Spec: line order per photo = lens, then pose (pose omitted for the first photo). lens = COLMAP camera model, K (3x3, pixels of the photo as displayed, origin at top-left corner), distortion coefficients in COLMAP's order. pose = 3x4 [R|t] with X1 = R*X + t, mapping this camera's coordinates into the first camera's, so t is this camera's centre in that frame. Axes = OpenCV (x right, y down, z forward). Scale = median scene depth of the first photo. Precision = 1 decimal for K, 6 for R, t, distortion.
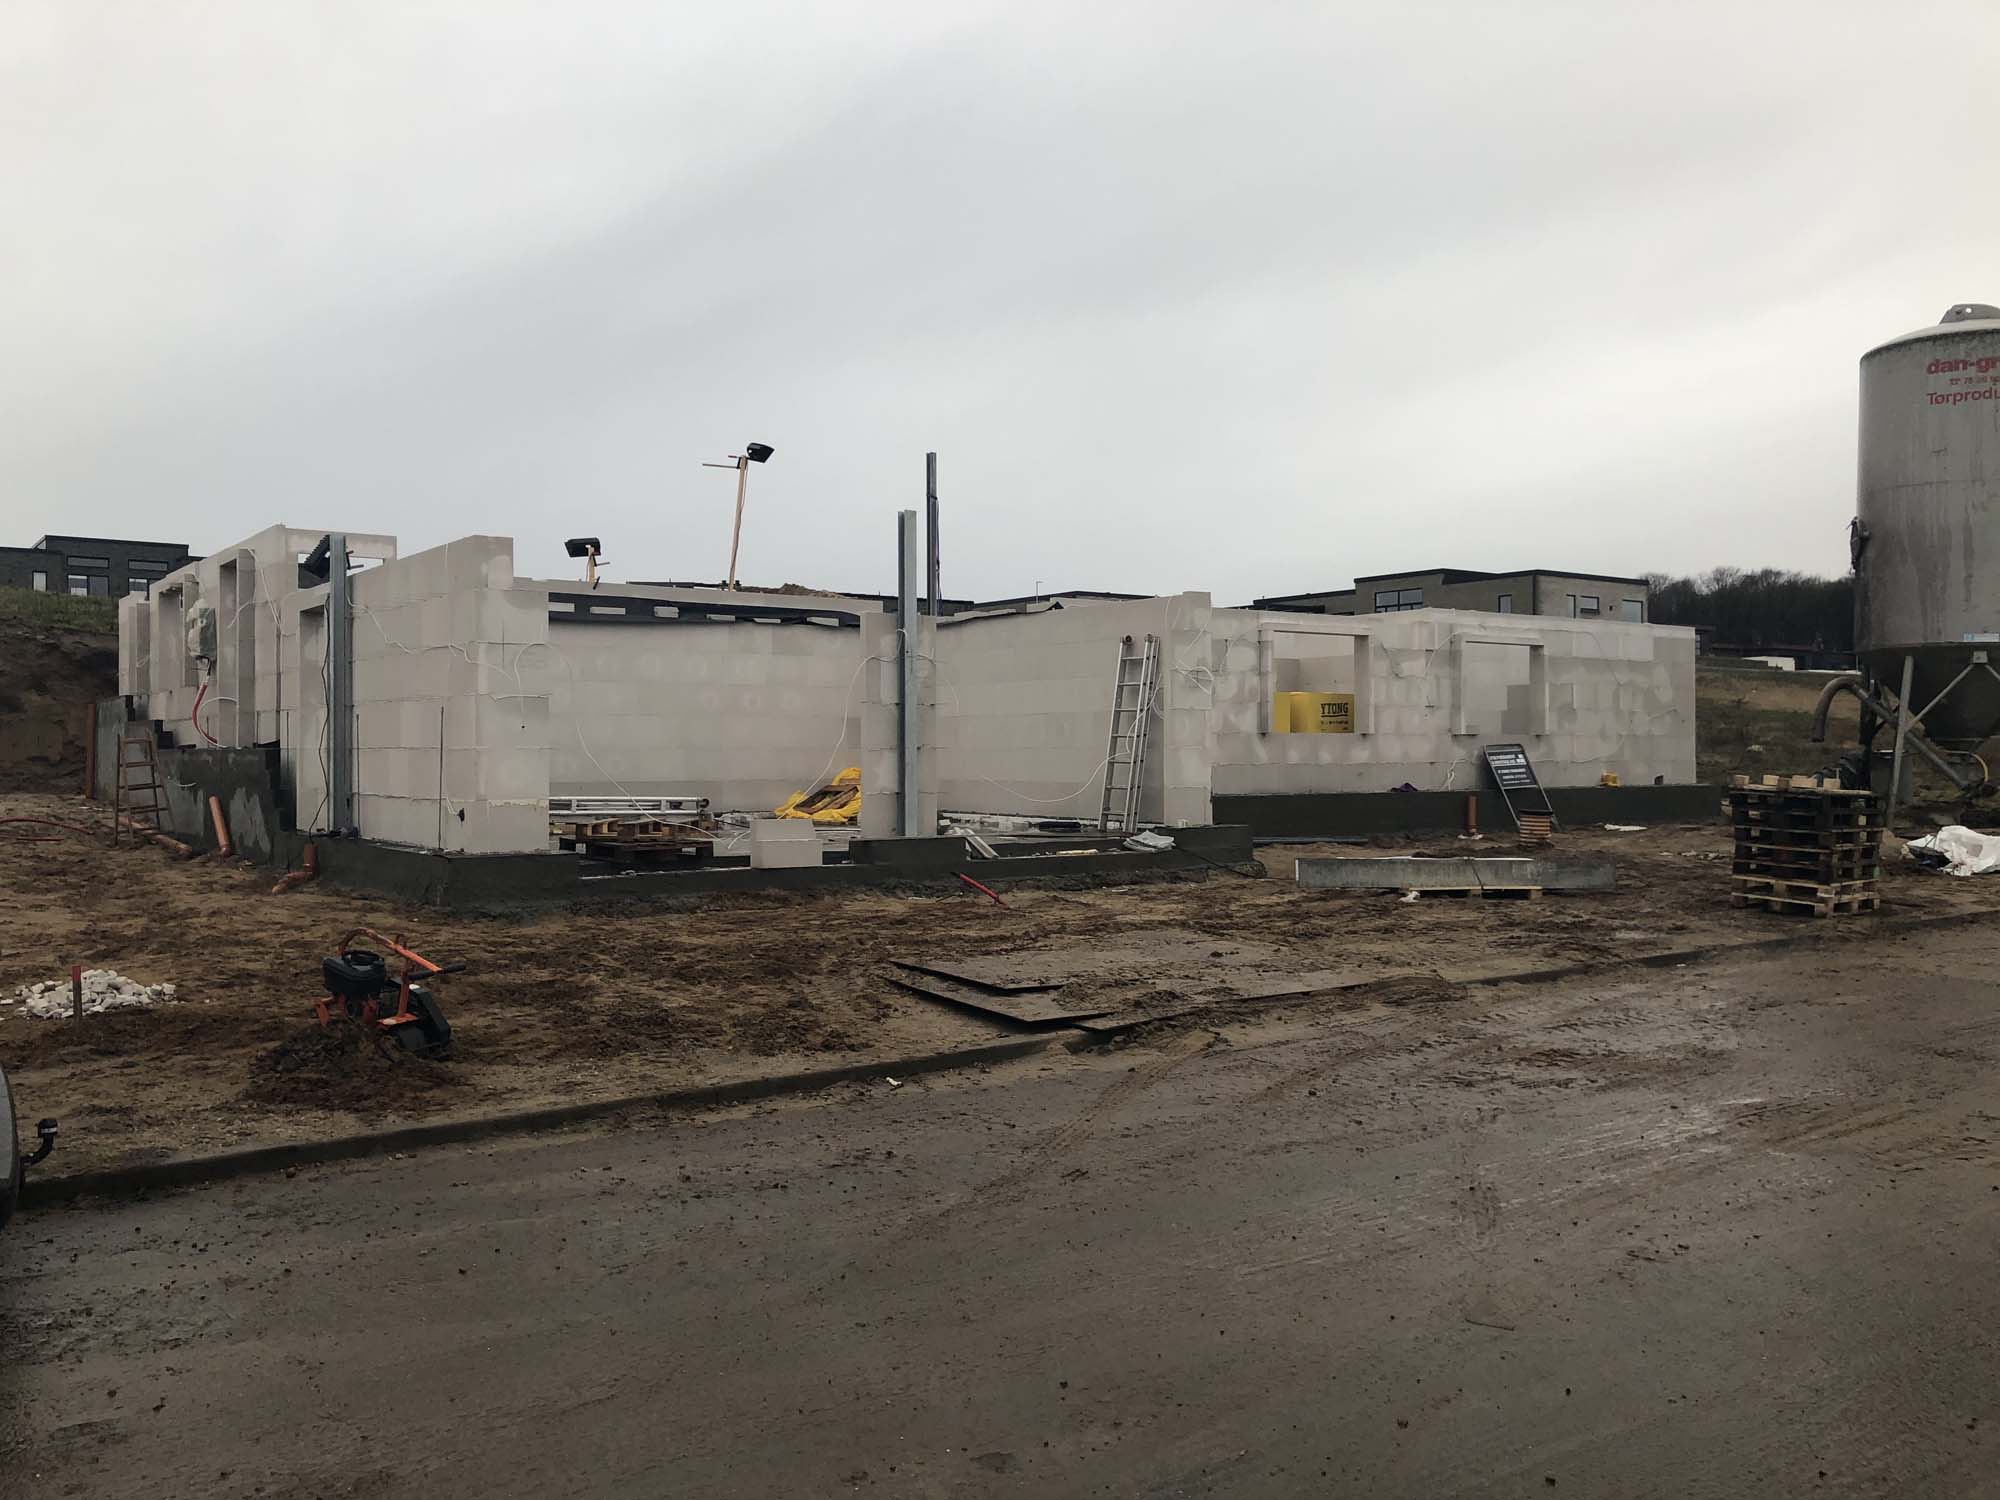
lens RADIAL K [[1639.4, 0, 1000.0], [0, 1639.4, 750.0], [0, 0, 1]] dist [0.021261, -0.015823]
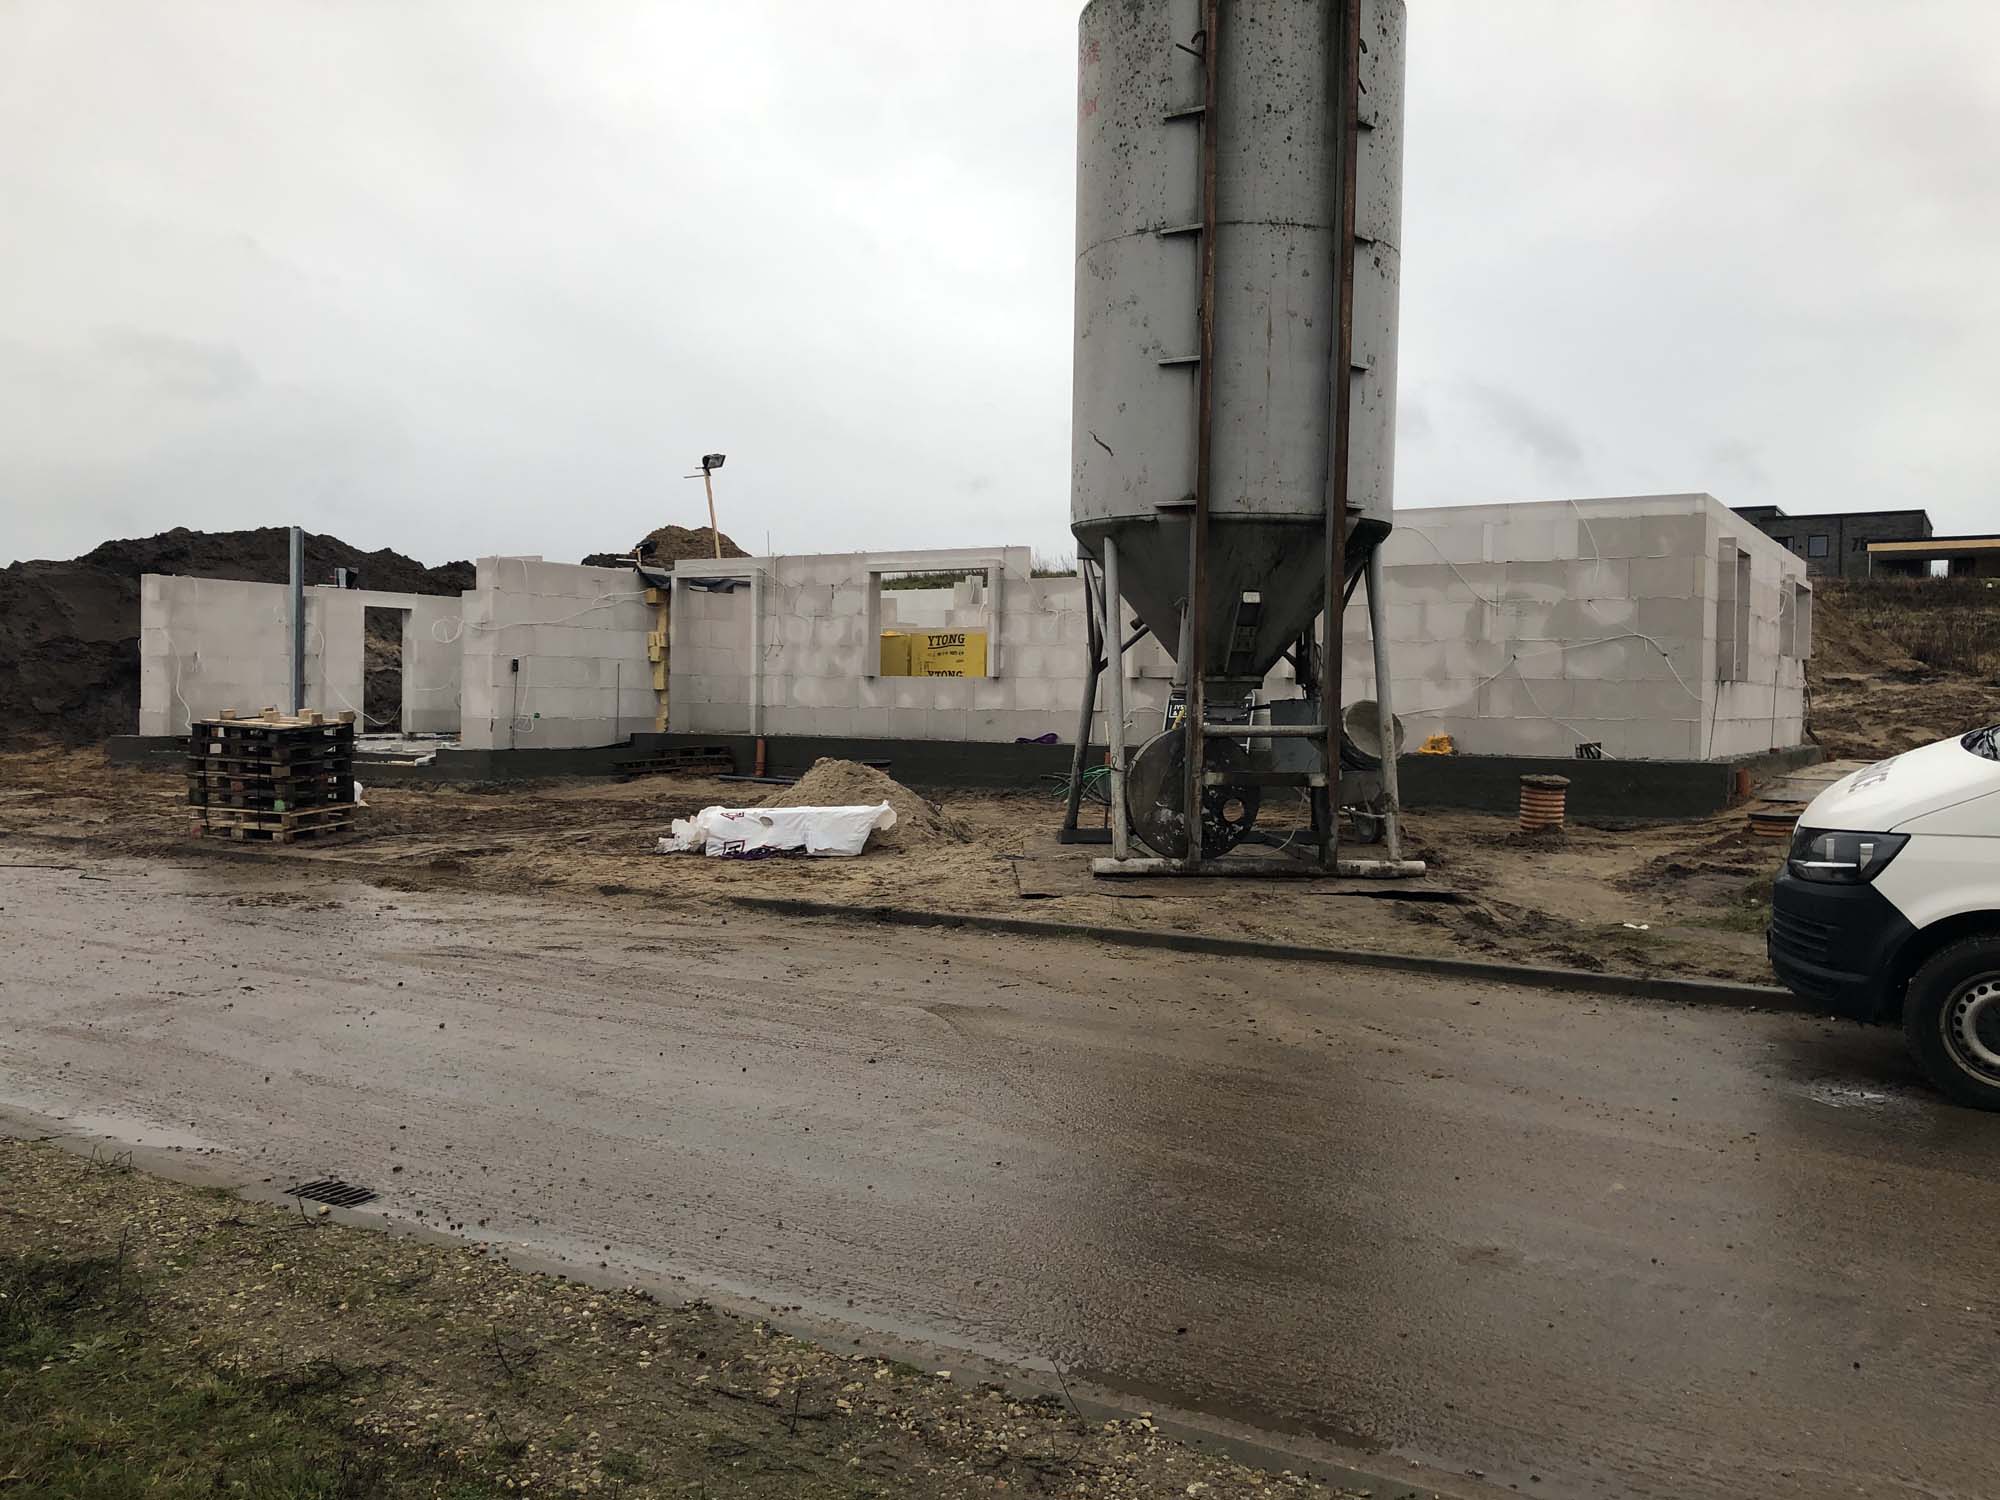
lens RADIAL K [[1639.4, 0, 1000.0], [0, 1639.4, 750.0], [0, 0, 1]] dist [0.021261, -0.015823]
pose [[0.395006, 0.033826, -0.918056, 1.048452], [-0.013566, 0.999428, 0.030987, 0.002258], [0.918578, 0.000214, 0.395239, 0.648418]]
